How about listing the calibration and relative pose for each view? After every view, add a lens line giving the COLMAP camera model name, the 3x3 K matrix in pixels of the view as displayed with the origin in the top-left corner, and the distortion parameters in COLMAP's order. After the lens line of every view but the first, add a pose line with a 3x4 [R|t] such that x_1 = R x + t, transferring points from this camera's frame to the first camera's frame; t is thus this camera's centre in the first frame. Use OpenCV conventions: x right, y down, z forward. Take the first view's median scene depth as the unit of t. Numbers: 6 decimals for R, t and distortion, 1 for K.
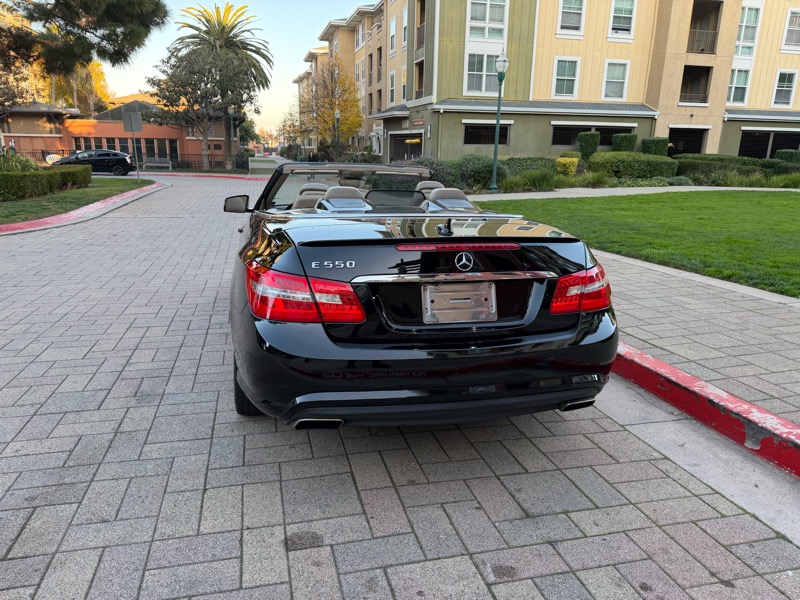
lens RADIAL K [[557.6, 0, 394.1], [0, 557.6, 297.8], [0, 0, 1]] dist [0.035044, -0.040453]
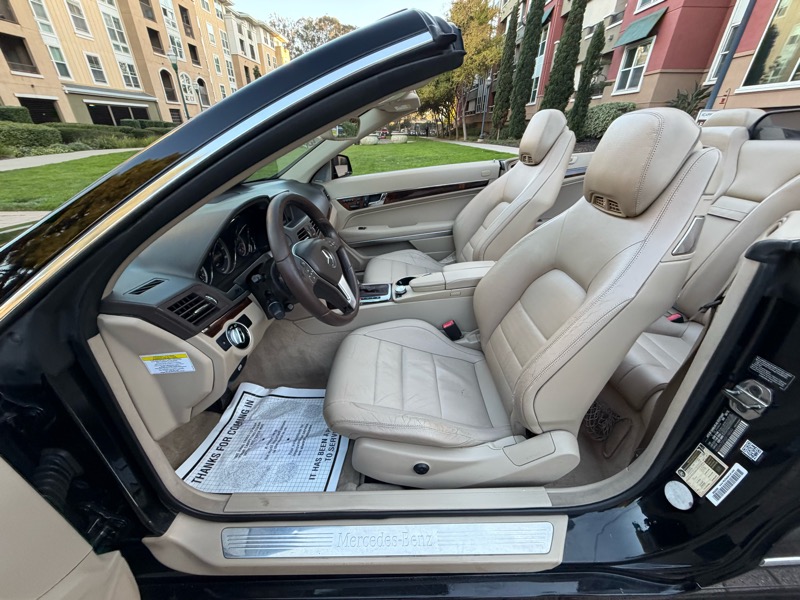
lens RADIAL K [[318.2, 0, 396.5], [0, 318.2, 300.4], [0, 0, 1]] dist [-0.001091, 0.000126]
pose [[0.241906, -0.478735, 0.843975, -0.263232], [0.253161, 0.870822, 0.421401, -0.154195], [-0.936692, 0.111722, 0.331854, 0.752176]]
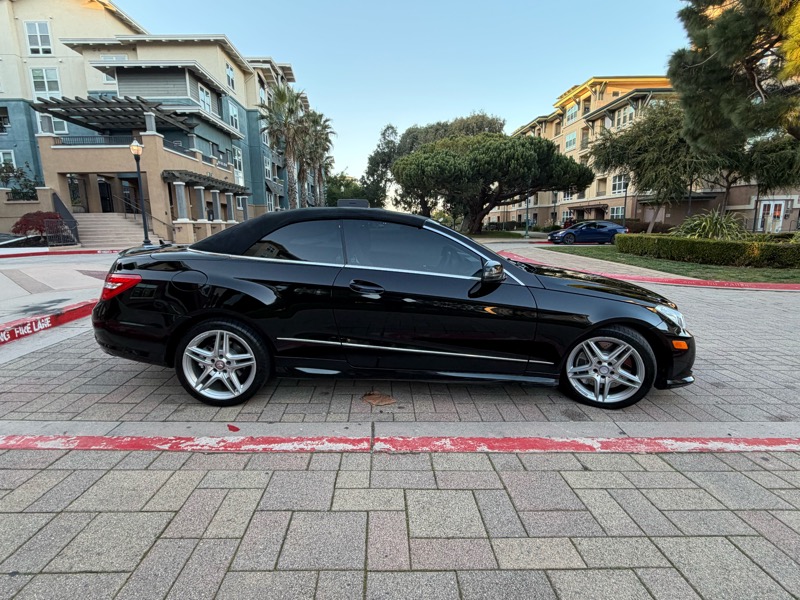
lens RADIAL K [[416.4, 0, 398.8], [0, 416.4, 298.8], [0, 0, 1]] dist [0.000931, 0.000005]
pose [[-0.201920, 0.157853, -0.966597, 0.616151], [-0.245163, 0.947359, 0.205926, -0.199484], [0.948221, 0.278554, -0.152591, 0.896382]]
